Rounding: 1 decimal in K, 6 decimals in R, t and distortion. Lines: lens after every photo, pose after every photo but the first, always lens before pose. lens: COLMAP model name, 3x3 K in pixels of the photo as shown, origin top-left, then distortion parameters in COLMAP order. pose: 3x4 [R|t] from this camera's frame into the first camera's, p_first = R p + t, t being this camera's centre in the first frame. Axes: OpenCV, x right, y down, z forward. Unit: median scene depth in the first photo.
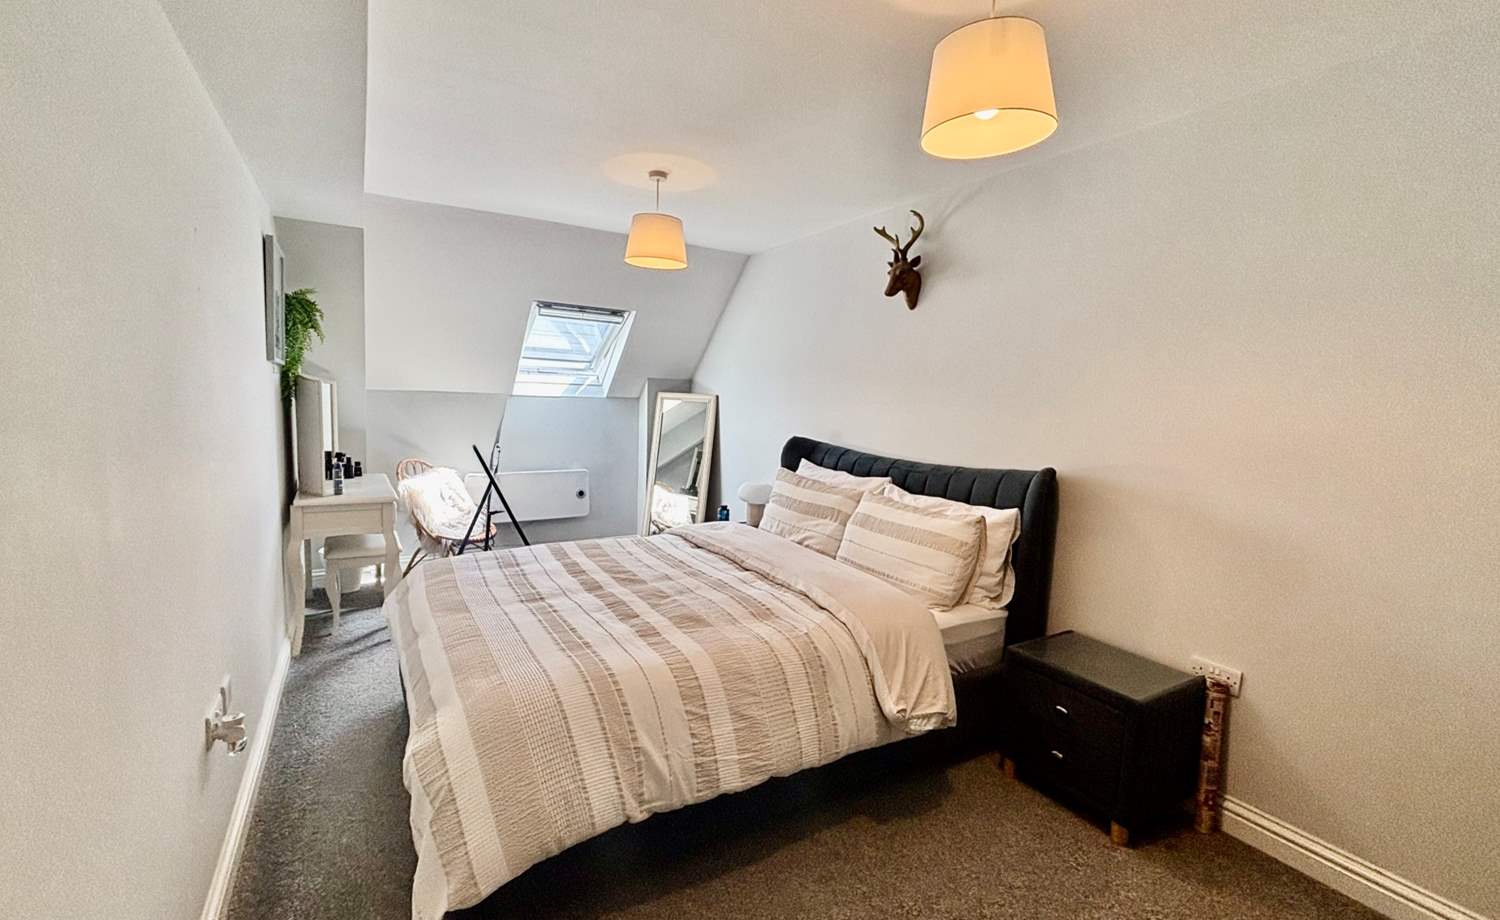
lens RADIAL K [[621.6, 0, 774.5], [0, 621.6, 460.9], [0, 0, 1]] dist [-0.000418, -0.000155]
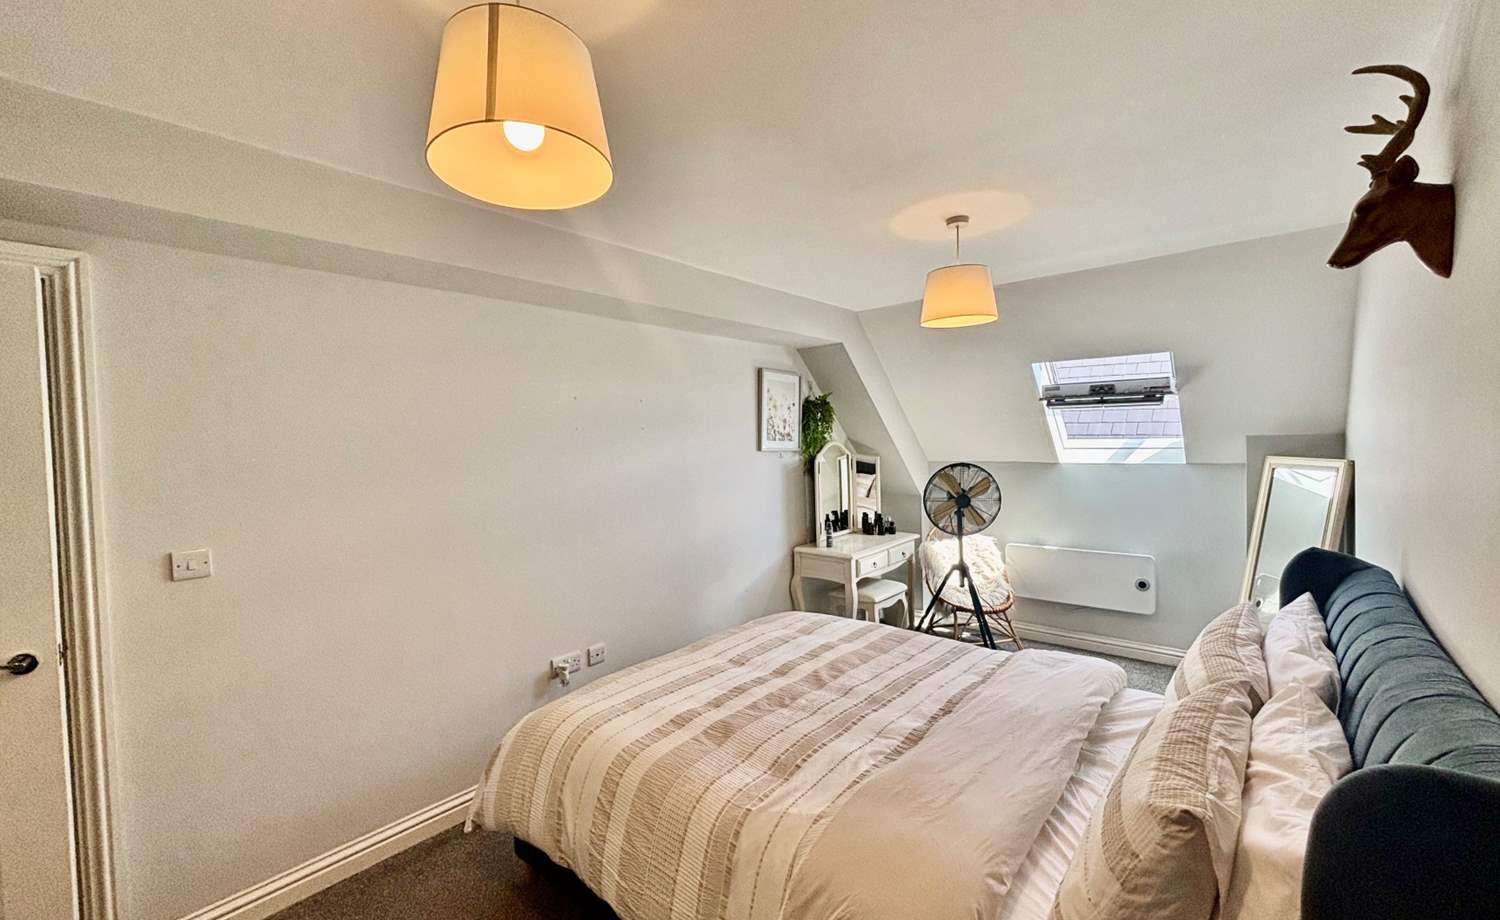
lens RADIAL K [[621.6, 0, 774.5], [0, 621.6, 460.9], [0, 0, 1]] dist [-0.000418, -0.000155]
pose [[0.286336, -0.000949, -0.958129, 0.640669], [-0.071312, 0.997205, -0.022299, -0.110668], [0.955472, 0.074711, 0.285468, 0.629349]]
